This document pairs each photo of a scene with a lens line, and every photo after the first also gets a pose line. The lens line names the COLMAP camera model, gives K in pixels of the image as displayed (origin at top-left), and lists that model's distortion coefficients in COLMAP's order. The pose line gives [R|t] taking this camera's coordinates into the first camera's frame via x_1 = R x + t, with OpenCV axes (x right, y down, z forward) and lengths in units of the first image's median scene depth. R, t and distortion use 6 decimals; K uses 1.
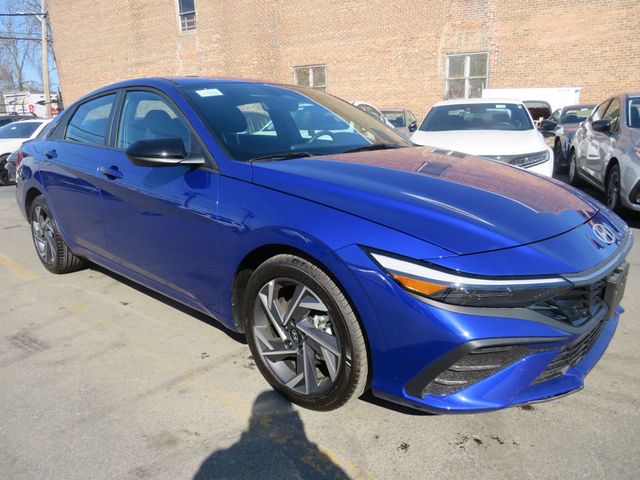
lens RADIAL K [[474.5, 0, 320.0], [0, 474.5, 240.0], [0, 0, 1]] dist [-0.001995, 0.009237]
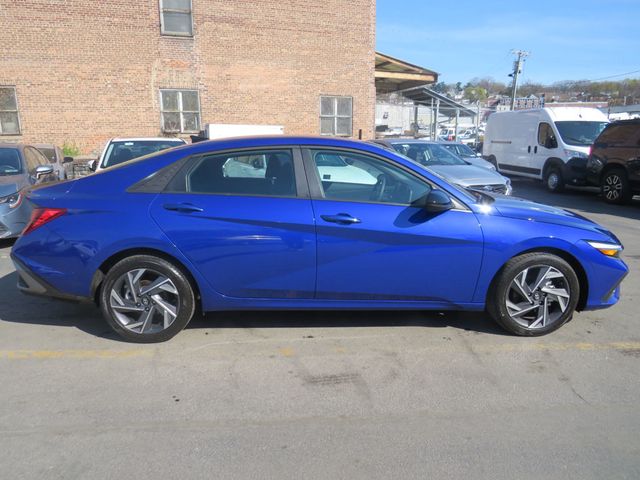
lens RADIAL K [[474.5, 0, 320.0], [0, 474.5, 240.0], [0, 0, 1]] dist [-0.001995, 0.009237]
pose [[0.708557, -0.135048, 0.692610, -0.260599], [0.164918, 0.986026, 0.023544, -0.027110], [-0.686112, 0.097541, 0.720928, 0.032482]]
